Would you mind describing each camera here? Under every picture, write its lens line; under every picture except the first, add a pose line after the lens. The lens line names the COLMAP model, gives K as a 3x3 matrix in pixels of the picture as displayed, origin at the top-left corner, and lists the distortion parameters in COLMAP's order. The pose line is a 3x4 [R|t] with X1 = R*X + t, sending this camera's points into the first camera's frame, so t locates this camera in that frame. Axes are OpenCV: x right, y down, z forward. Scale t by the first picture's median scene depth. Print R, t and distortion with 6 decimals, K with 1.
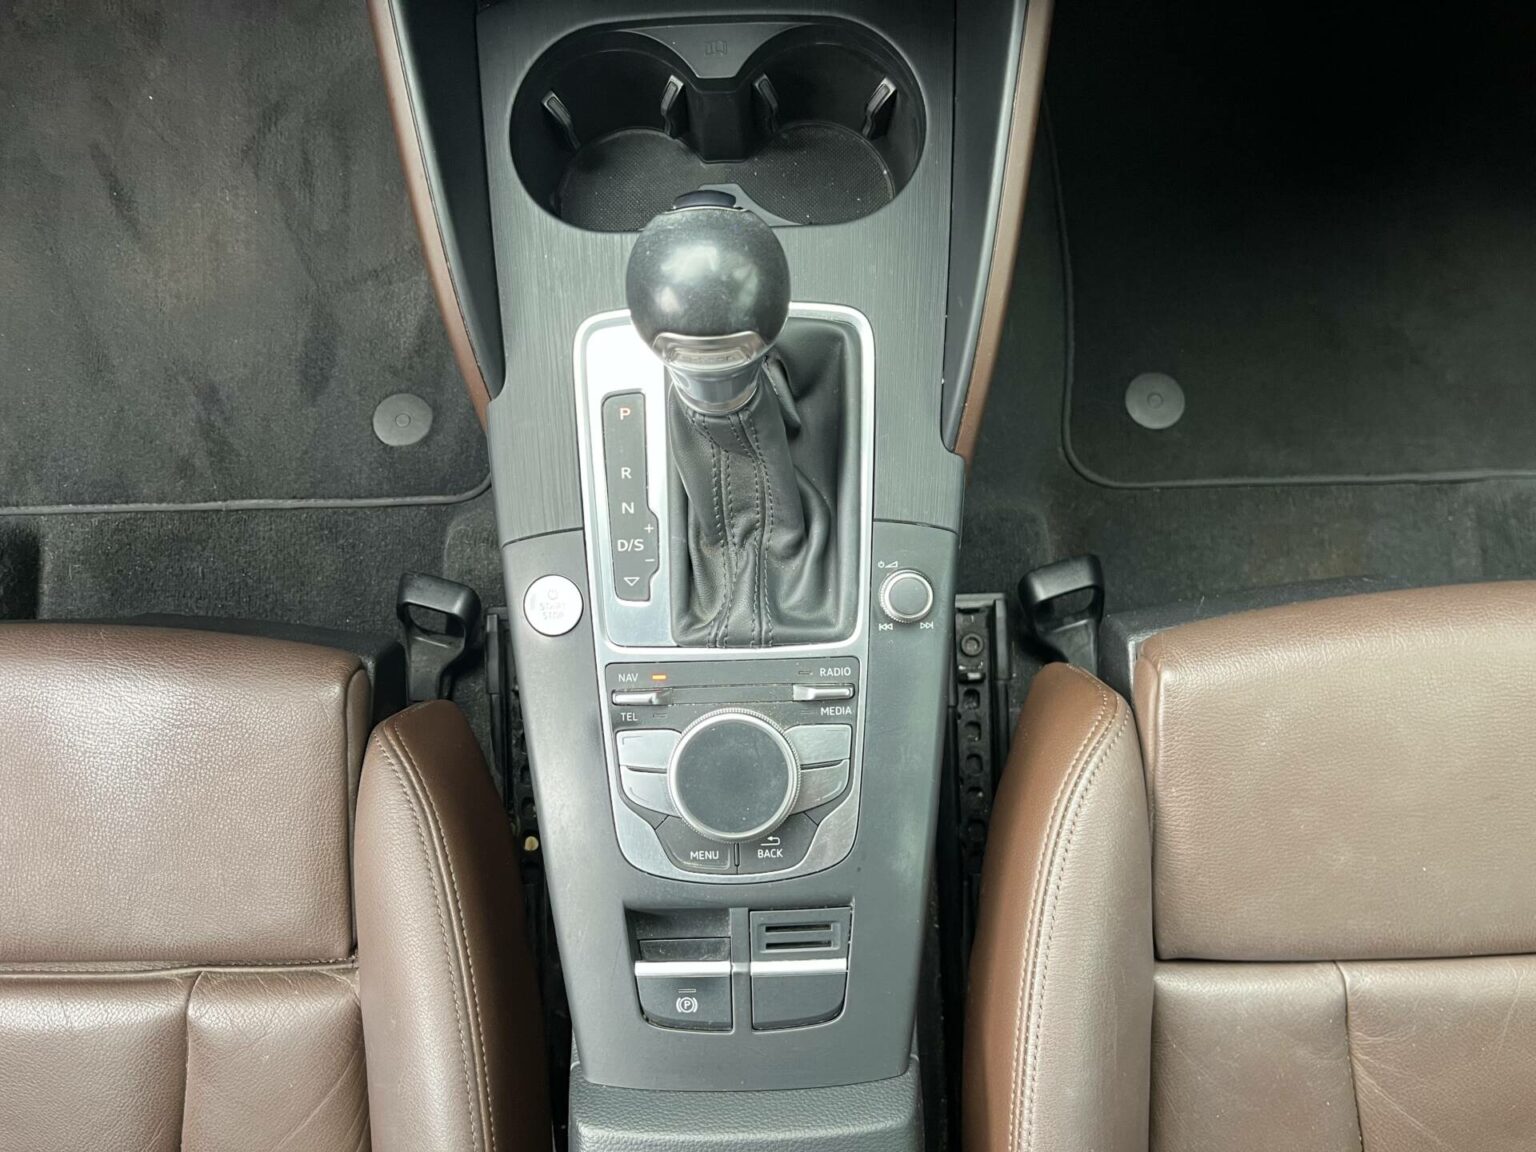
lens RADIAL K [[1165.8, 0, 774.9], [0, 1165.8, 580.1], [0, 0, 1]] dist [0.060295, -0.096421]
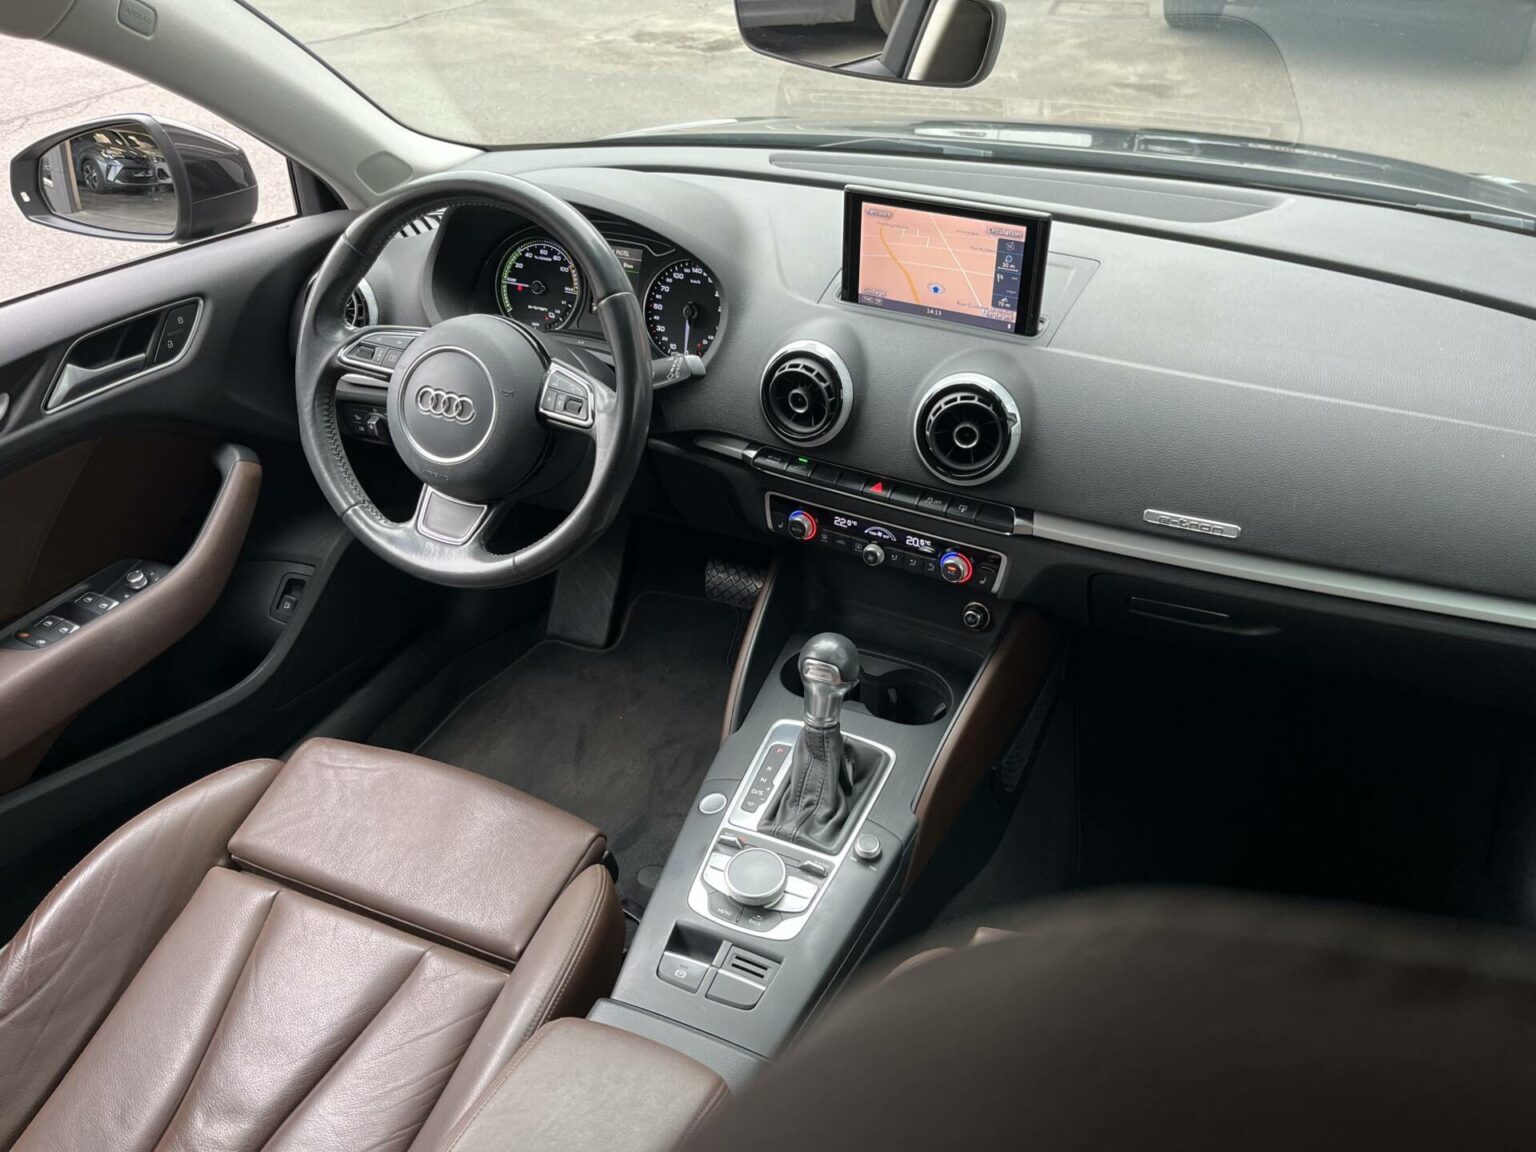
lens RADIAL K [[1165.8, 0, 774.9], [0, 1165.8, 580.1], [0, 0, 1]] dist [0.060295, -0.096421]
pose [[0.910385, 0.225408, -0.346974, 0.567565], [-0.411926, 0.572675, -0.708774, 1.261778], [0.038940, 0.788185, 0.614206, -0.637934]]
